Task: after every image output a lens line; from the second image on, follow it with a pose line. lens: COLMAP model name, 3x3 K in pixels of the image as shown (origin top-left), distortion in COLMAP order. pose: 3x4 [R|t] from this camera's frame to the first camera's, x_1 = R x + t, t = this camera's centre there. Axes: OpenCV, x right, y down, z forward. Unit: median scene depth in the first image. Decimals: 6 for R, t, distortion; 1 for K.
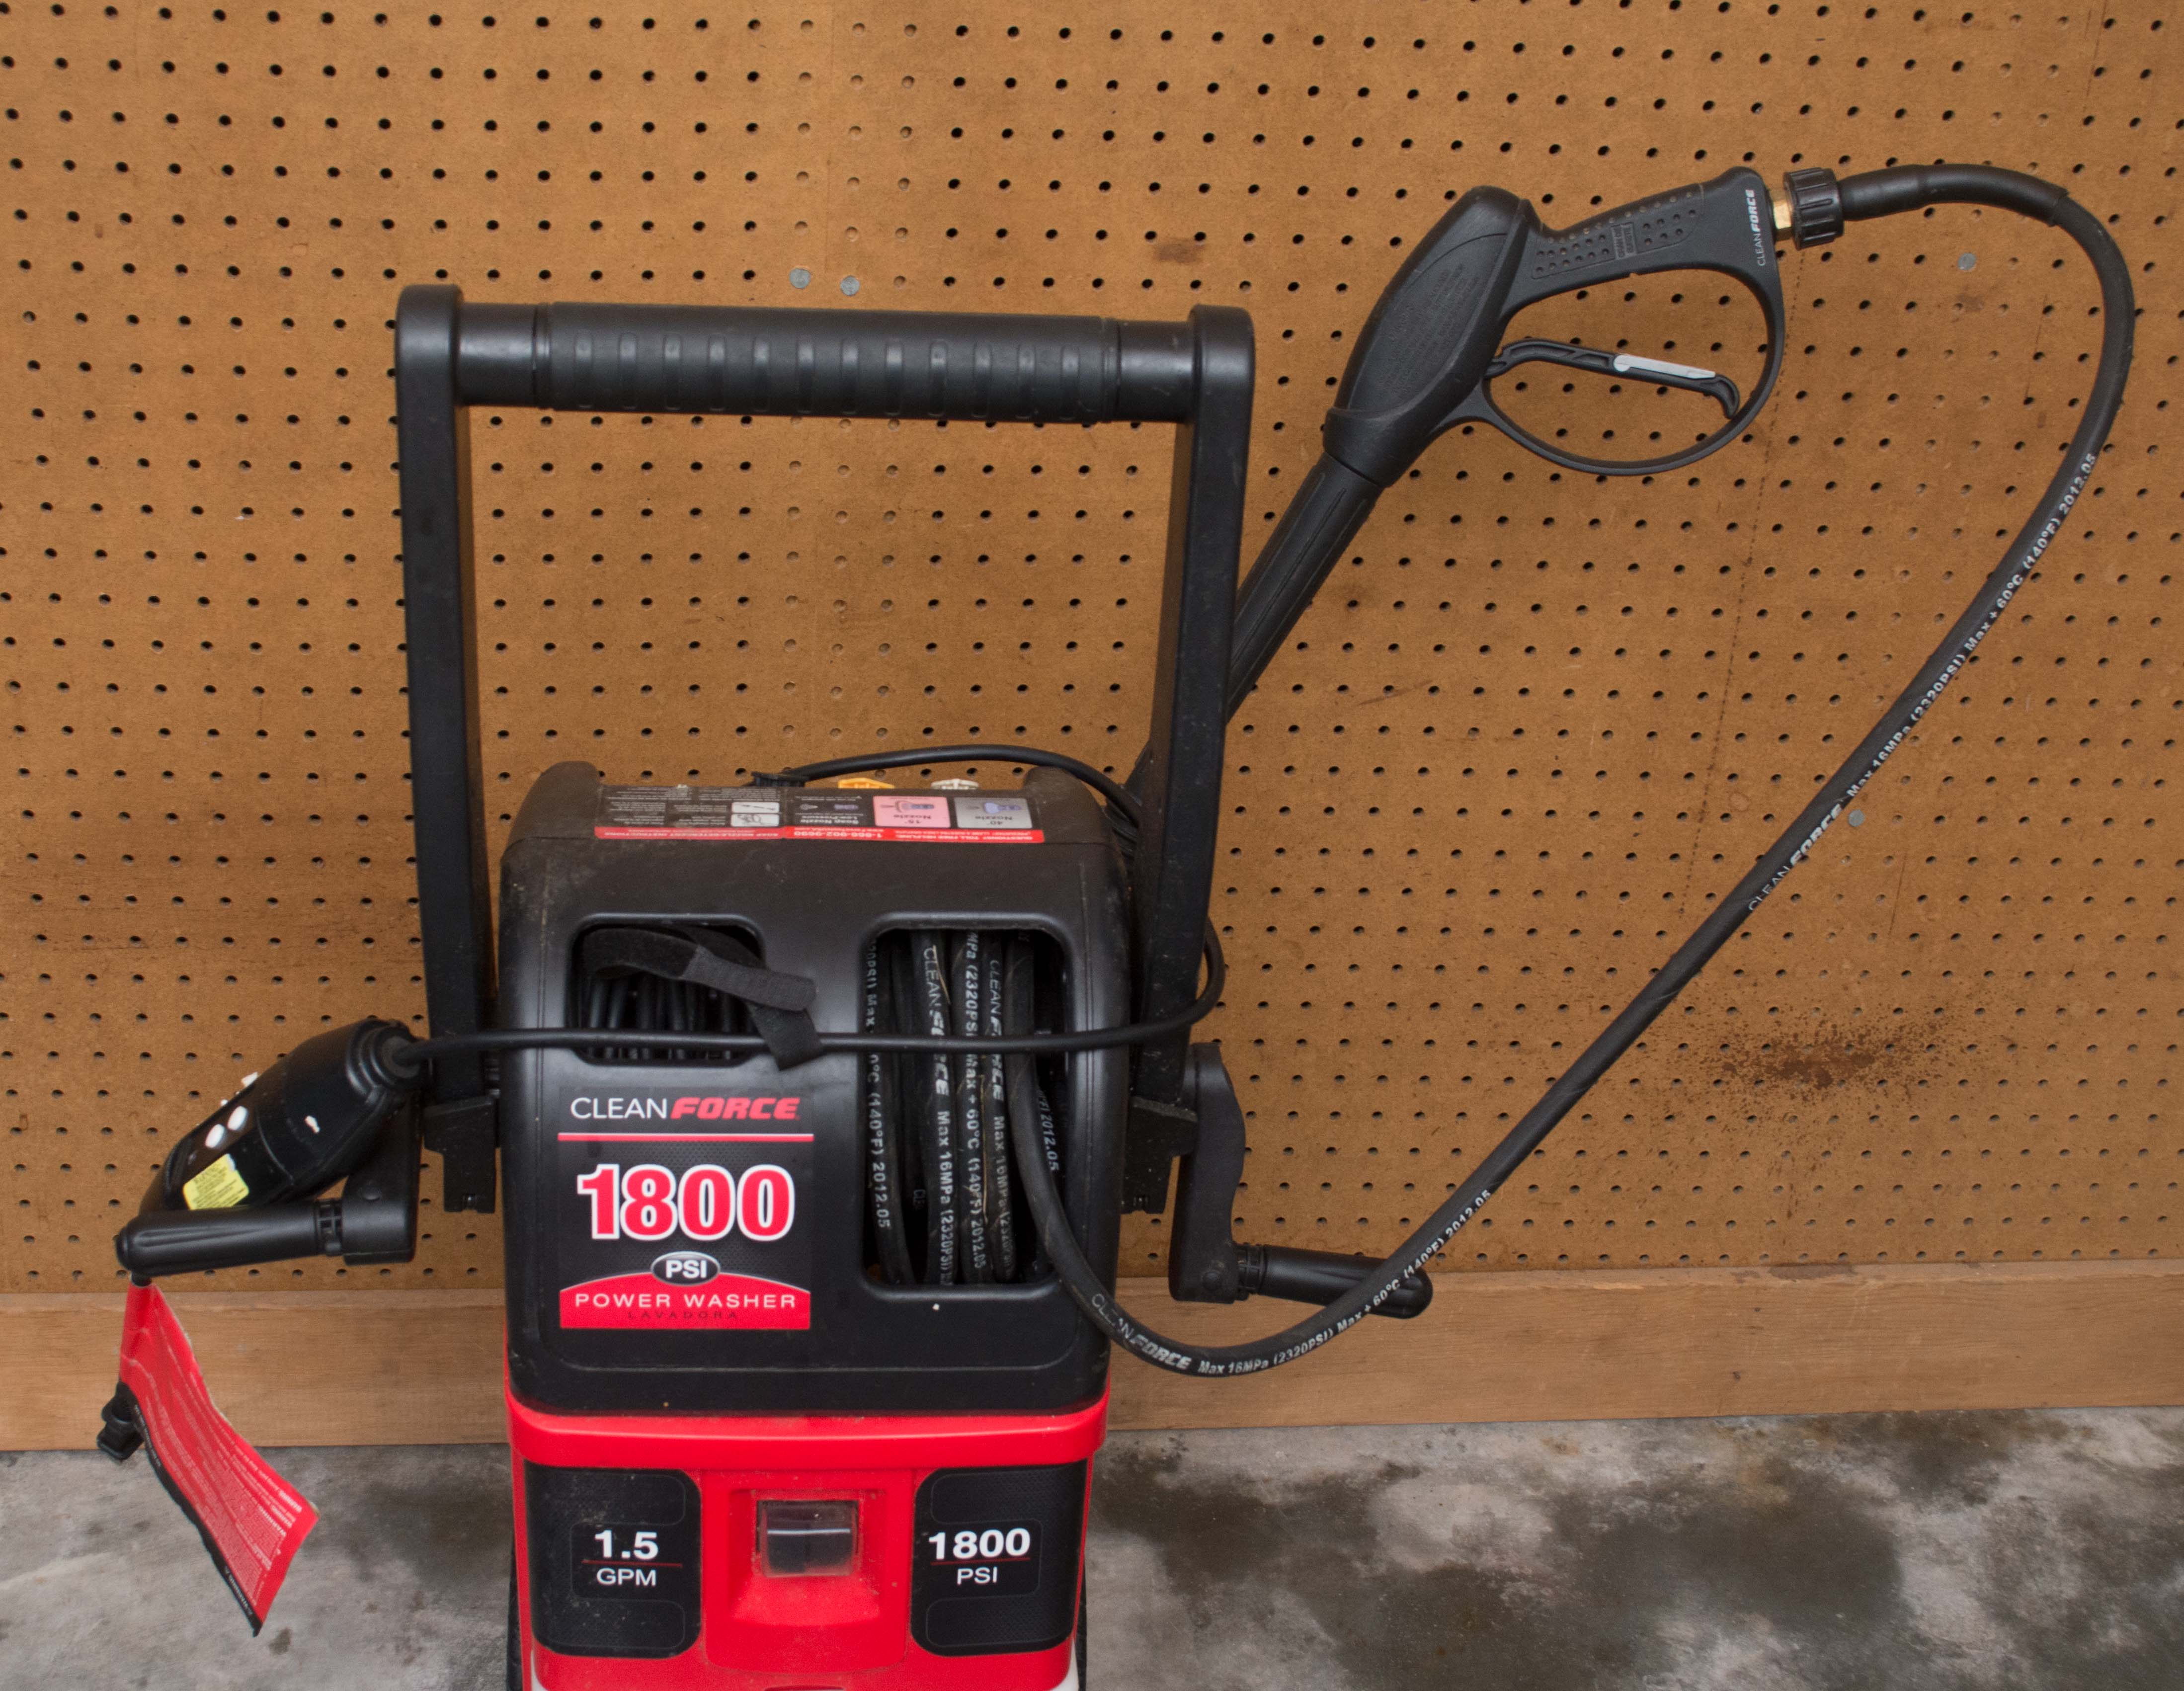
lens RADIAL K [[3265.2, 0, 1092.0], [0, 3265.2, 845.5], [0, 0, 1]] dist [-0.040394, -0.022284]
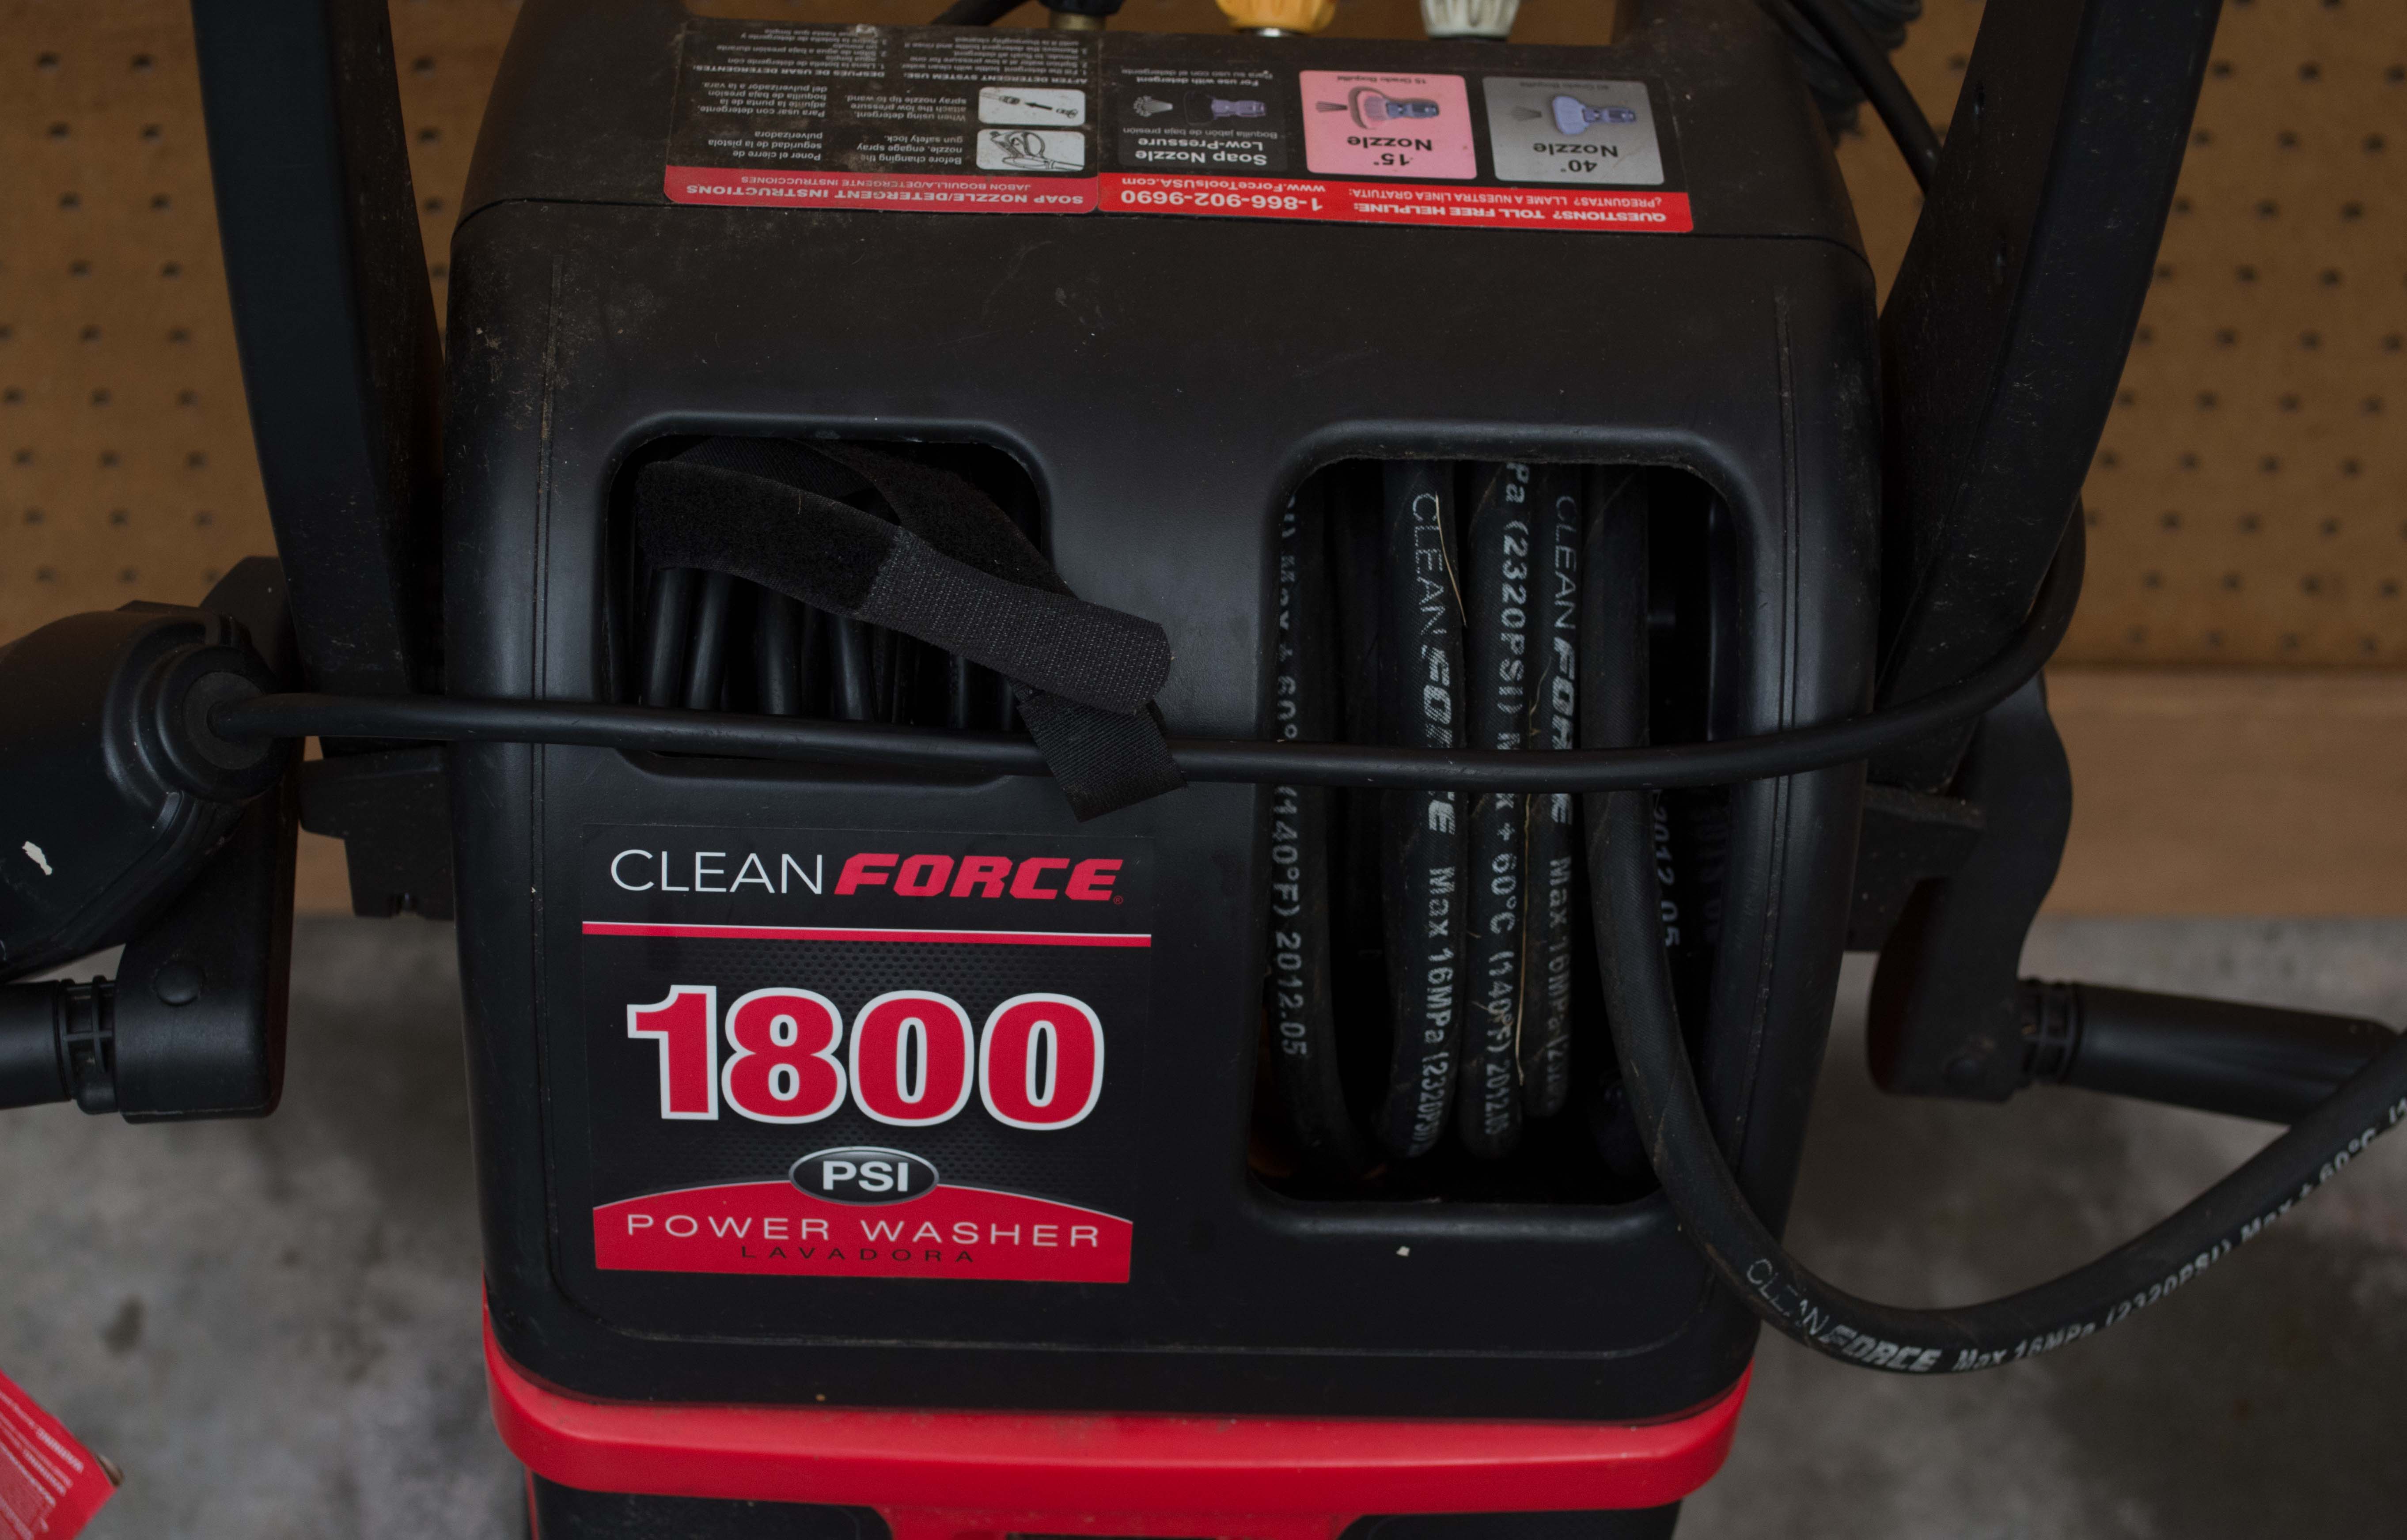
lens RADIAL K [[4579.0, 0, 1203.5], [0, 4579.0, 770.0], [0, 0, 1]] dist [0.003536, 0.067619]
pose [[0.997868, 0.048432, -0.043744, -0.049335], [-0.031180, 0.942626, 0.332392, -0.133266], [0.057333, -0.330319, 0.942126, 0.396857]]
